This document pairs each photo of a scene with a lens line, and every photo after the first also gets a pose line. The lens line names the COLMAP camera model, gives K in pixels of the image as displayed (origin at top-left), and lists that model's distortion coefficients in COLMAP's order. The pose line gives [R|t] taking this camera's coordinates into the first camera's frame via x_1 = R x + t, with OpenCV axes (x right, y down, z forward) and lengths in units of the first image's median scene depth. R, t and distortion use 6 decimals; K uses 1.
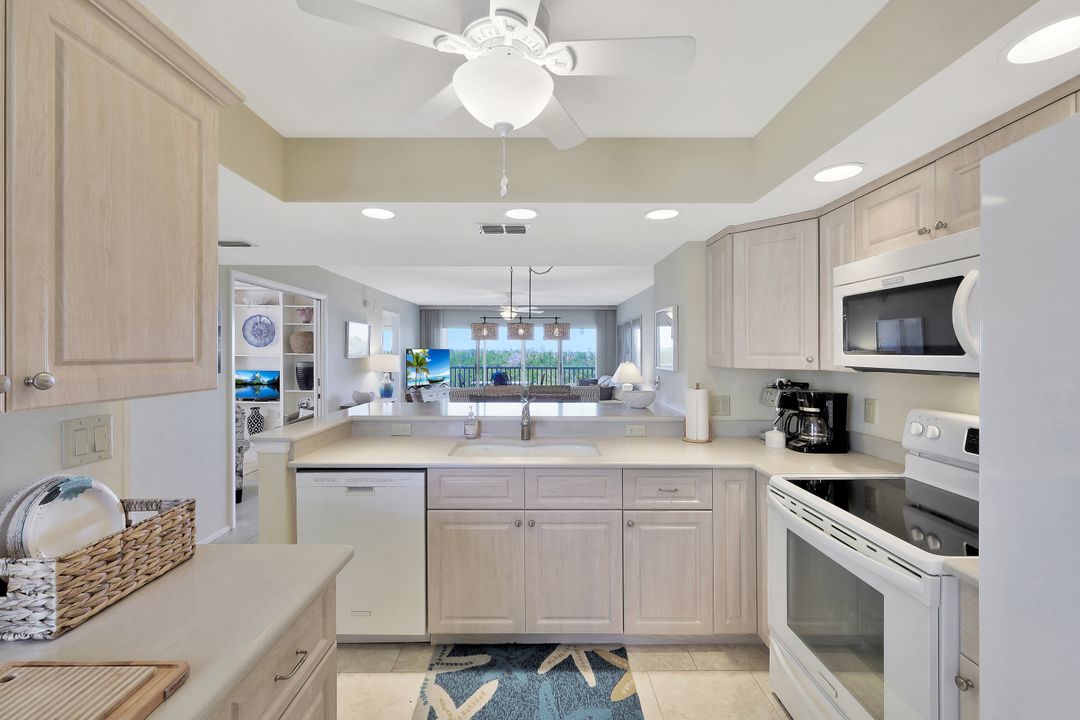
lens RADIAL K [[438.0, 0, 539.9], [0, 438.0, 351.1], [0, 0, 1]] dist [0.003775, -0.000507]
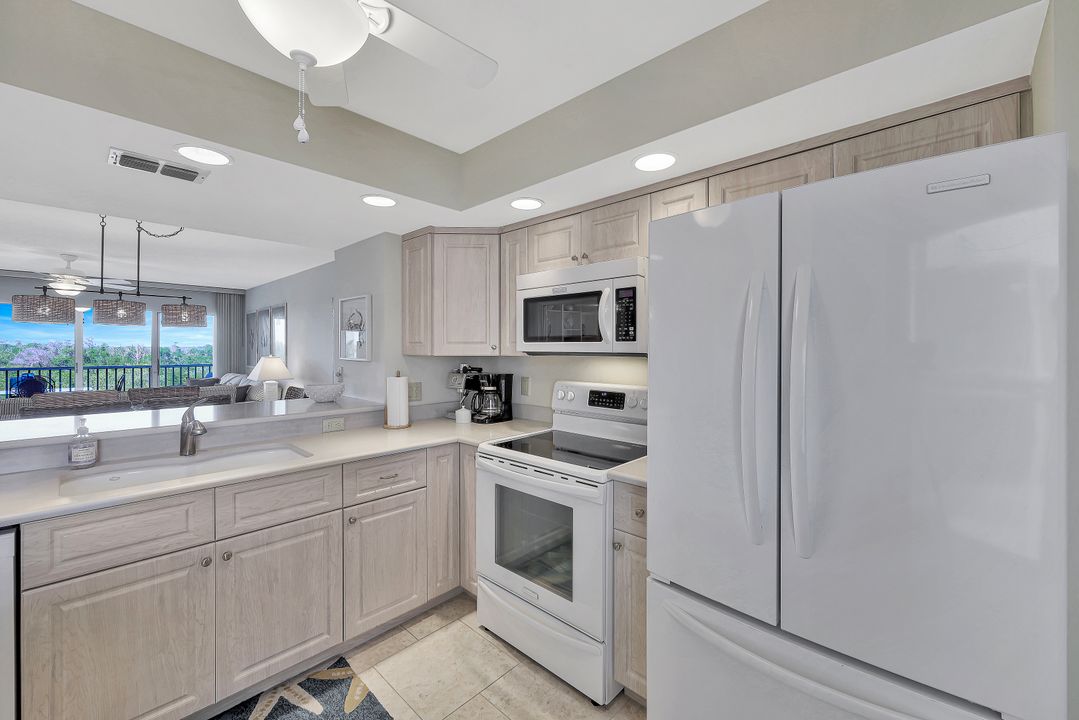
lens RADIAL K [[437.6, 0, 533.9], [0, 437.6, 343.3], [0, 0, 1]] dist [0.003775, -0.000507]
pose [[0.693506, 0.009350, 0.720390, -0.204414], [-0.003472, 0.999948, -0.009636, 0.019932], [-0.720442, 0.004181, 0.693502, 0.061666]]
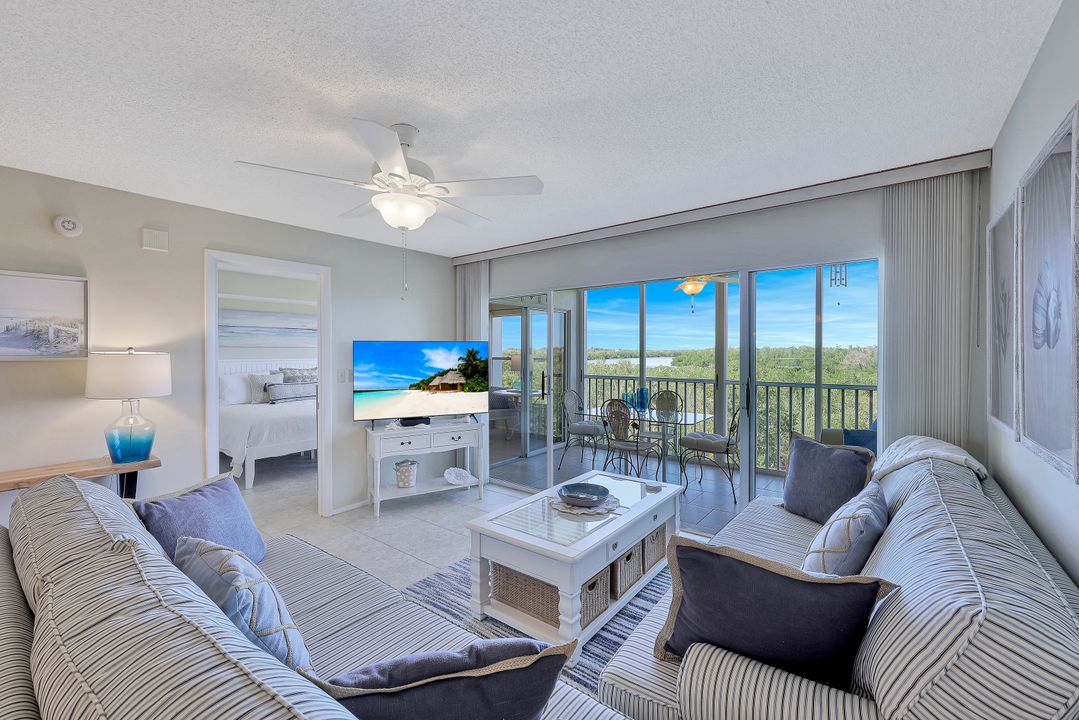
lens RADIAL K [[437.6, 0, 533.7], [0, 437.6, 353.0], [0, 0, 1]] dist [0.003775, -0.000507]
pose [[0.770214, -0.002745, -0.637779, 0.593403], [0.004876, 0.999987, 0.001585, 0.033947], [0.637767, -0.004331, 0.770217, 2.930562]]
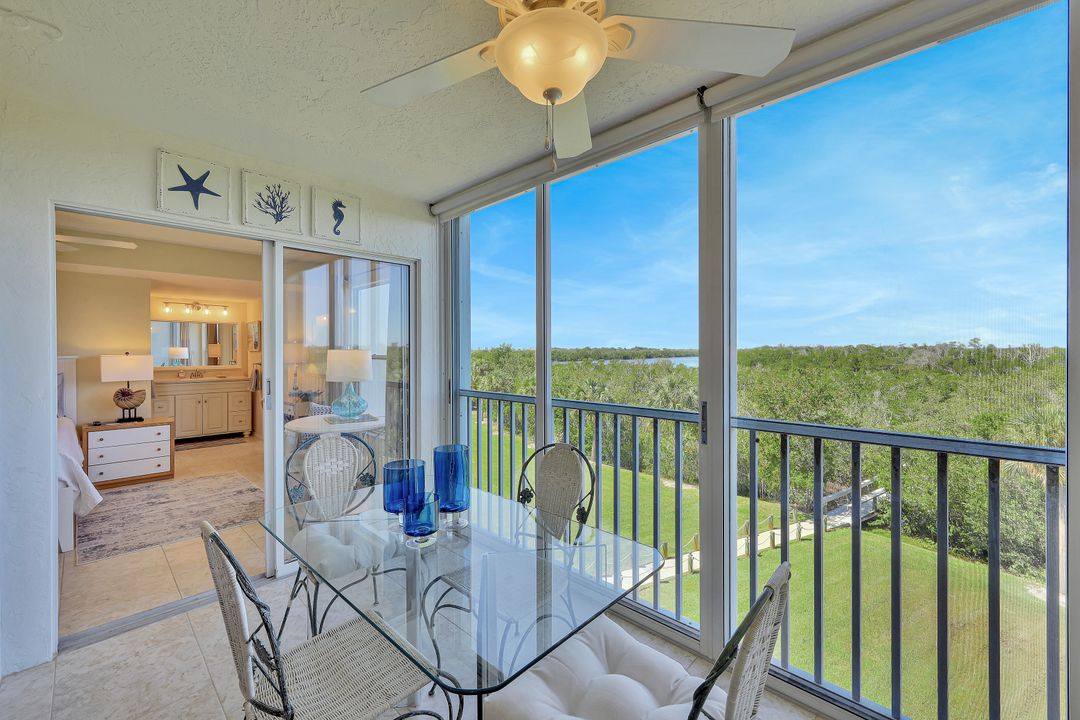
lens RADIAL K [[438.0, 0, 537.1], [0, 438.0, 354.0], [0, 0, 1]] dist [0.003775, -0.000507]
pose [[0.712880, -0.002448, -0.701282, 0.167888], [0.007625, 0.999962, 0.004261, 0.064987], [0.701245, -0.008385, 0.712871, 4.750037]]
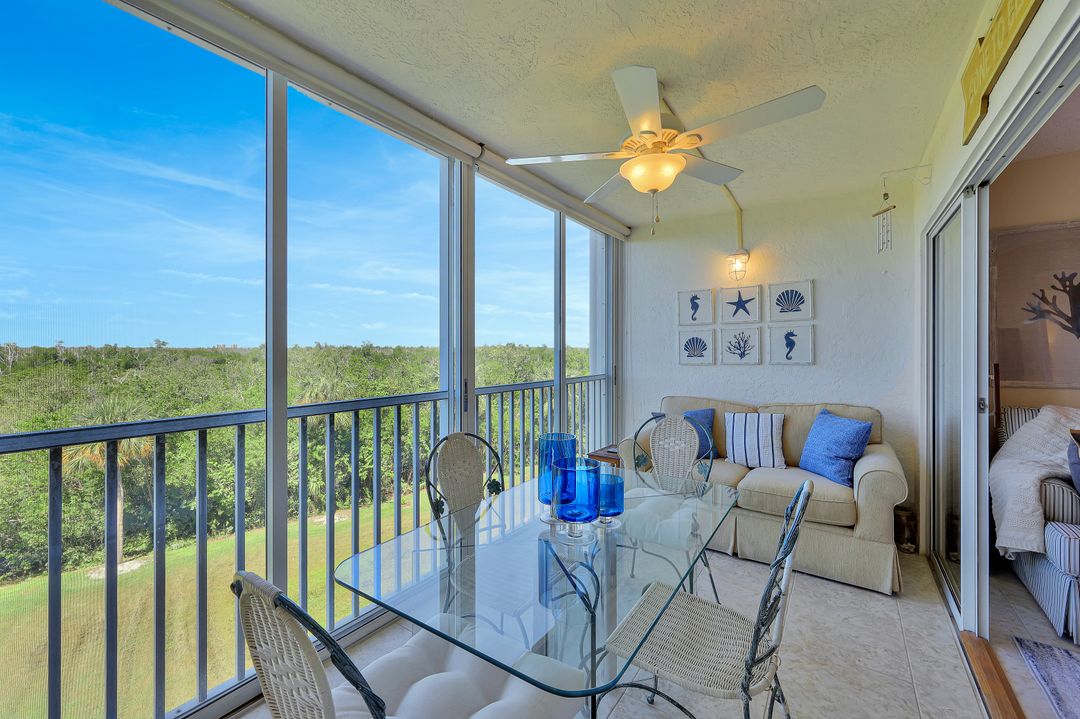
lens RADIAL K [[438.0, 0, 540.0], [0, 438.0, 350.5], [0, 0, 1]] dist [0.003775, -0.000507]
pose [[0.578339, -0.004022, 0.815787, -1.124832], [-0.000022, 0.999988, 0.004945, 0.089940], [-0.815797, -0.002878, 0.578331, 4.803885]]
